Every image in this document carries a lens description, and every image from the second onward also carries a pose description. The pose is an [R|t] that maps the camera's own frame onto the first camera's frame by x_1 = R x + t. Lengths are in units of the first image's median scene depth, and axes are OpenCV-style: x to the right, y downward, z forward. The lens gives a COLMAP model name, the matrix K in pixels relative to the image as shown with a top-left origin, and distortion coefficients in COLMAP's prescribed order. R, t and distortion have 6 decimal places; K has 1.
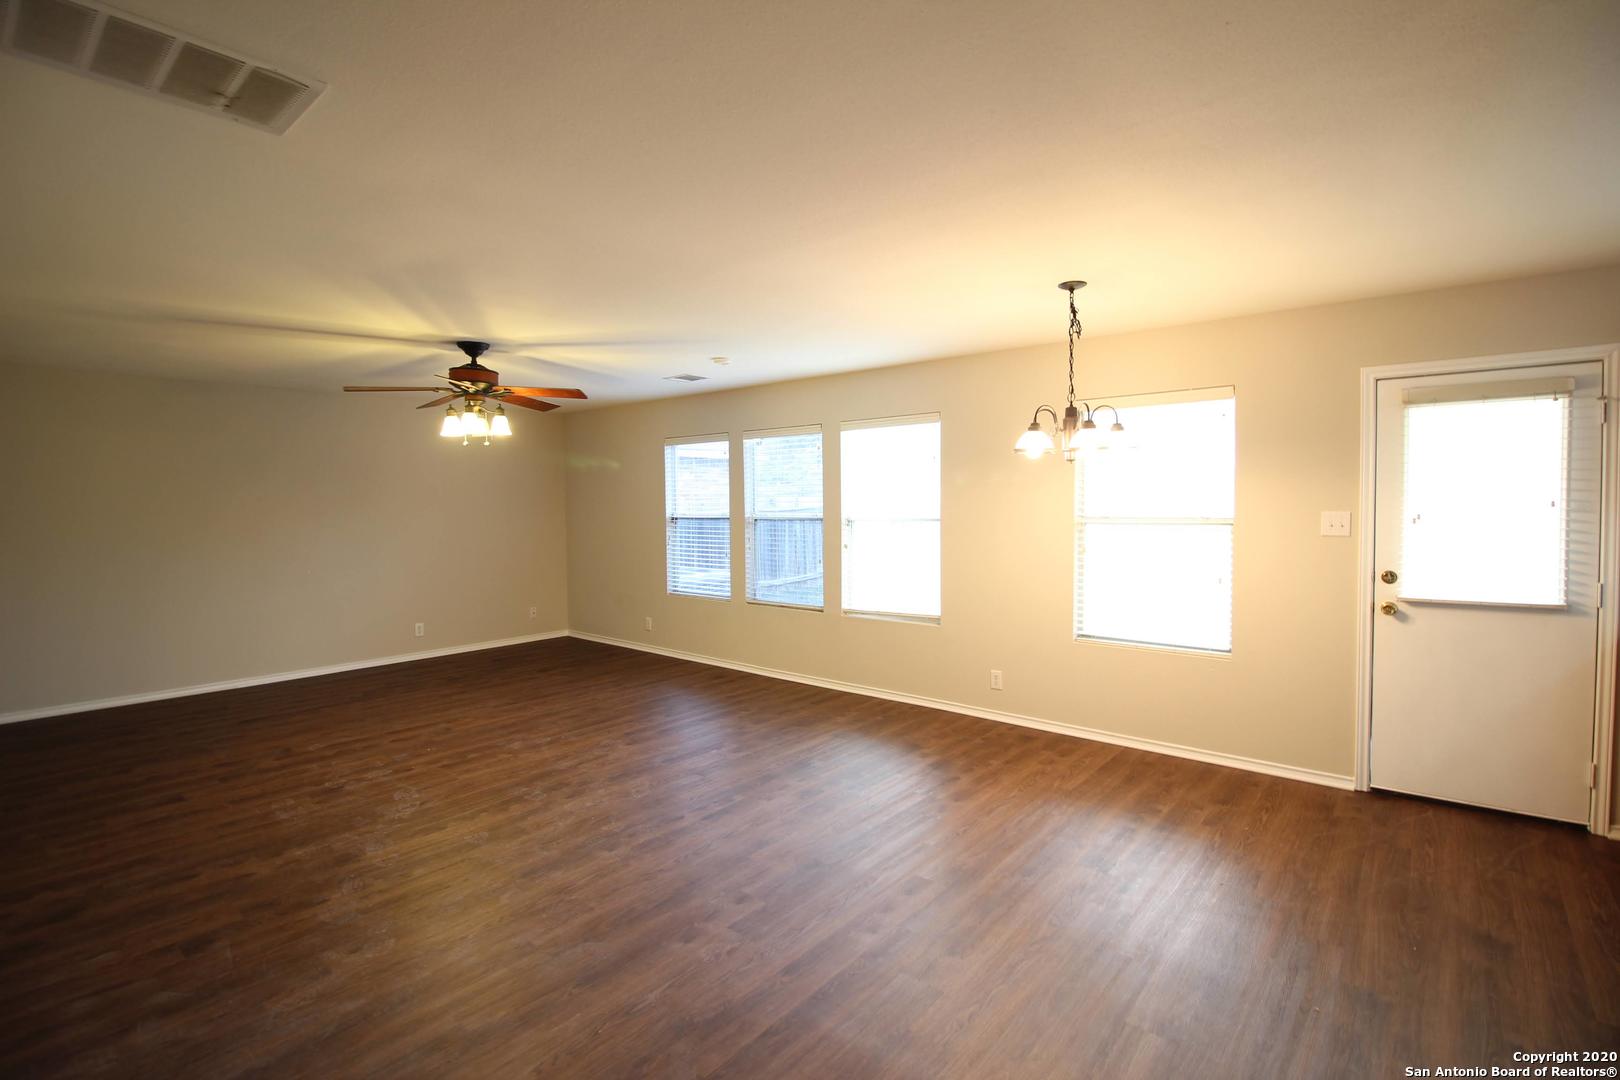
lens RADIAL K [[744.5, 0, 834.1], [0, 744.5, 531.3], [0, 0, 1]] dist [-0.009058, -0.008914]
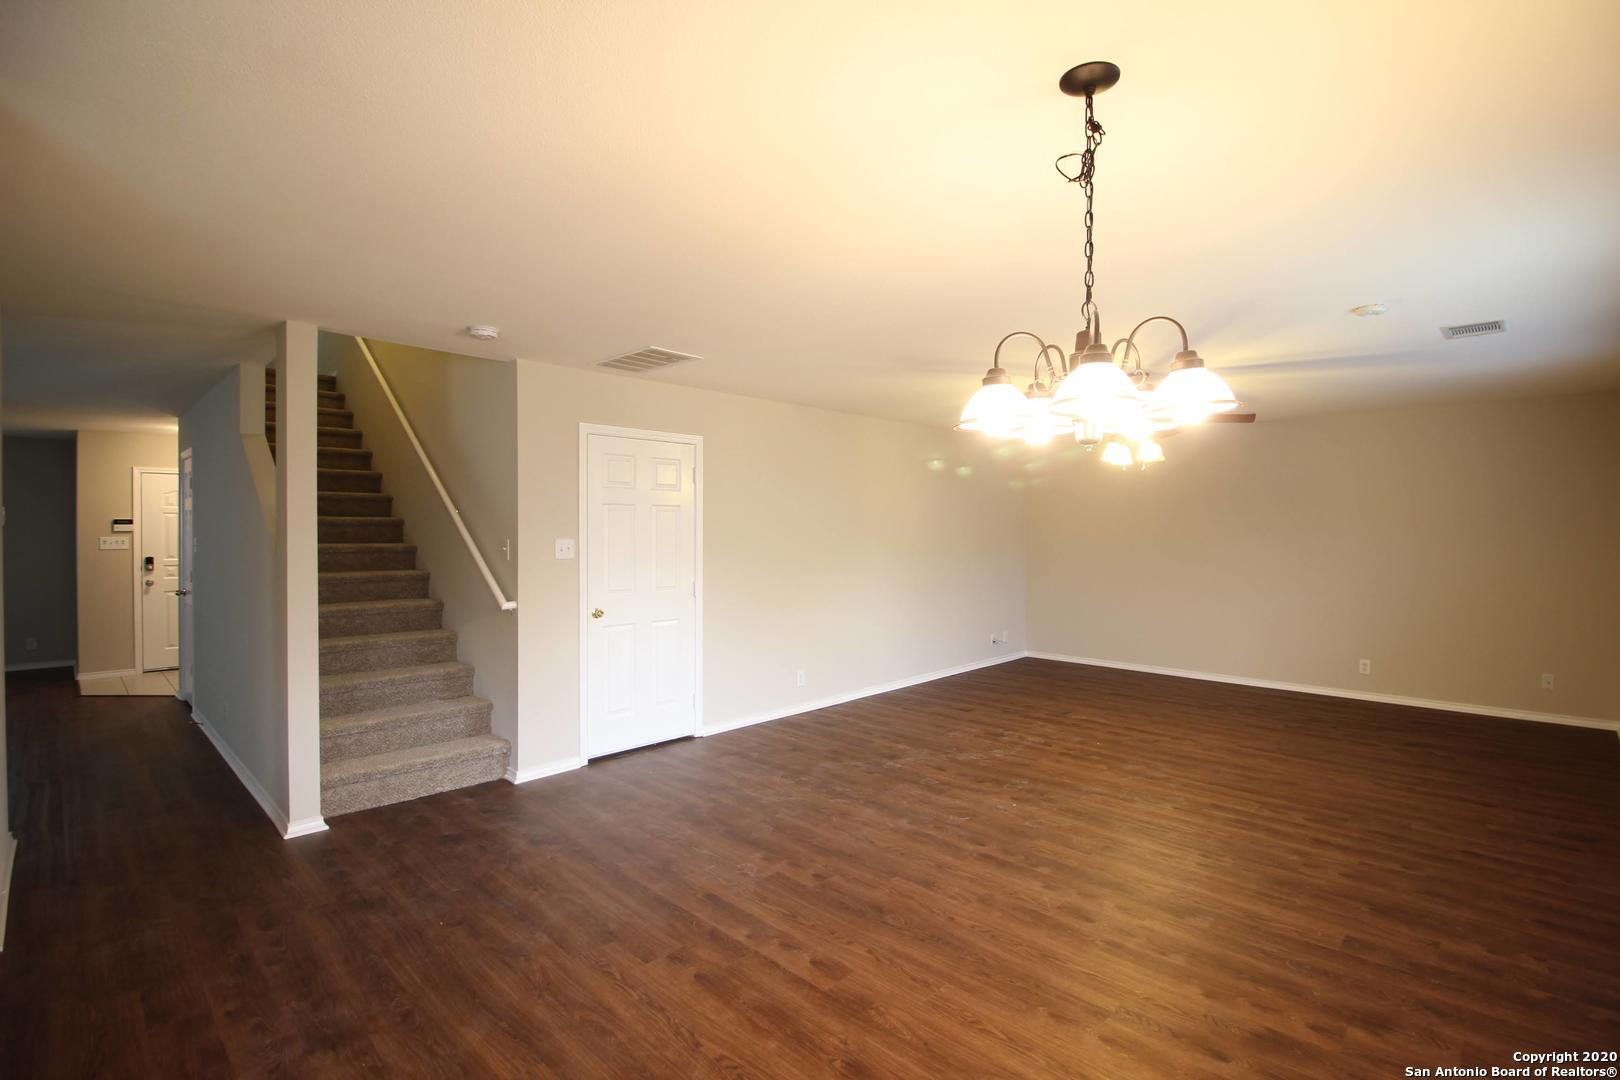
lens RADIAL K [[744.5, 0, 824.3], [0, 744.5, 616.1], [0, 0, 1]] dist [-0.009058, -0.008914]
pose [[-0.083428, 0.121604, -0.989066, 0.622976], [-0.037255, 0.991452, 0.125040, -0.025848], [0.995817, 0.047280, -0.078185, 0.708726]]
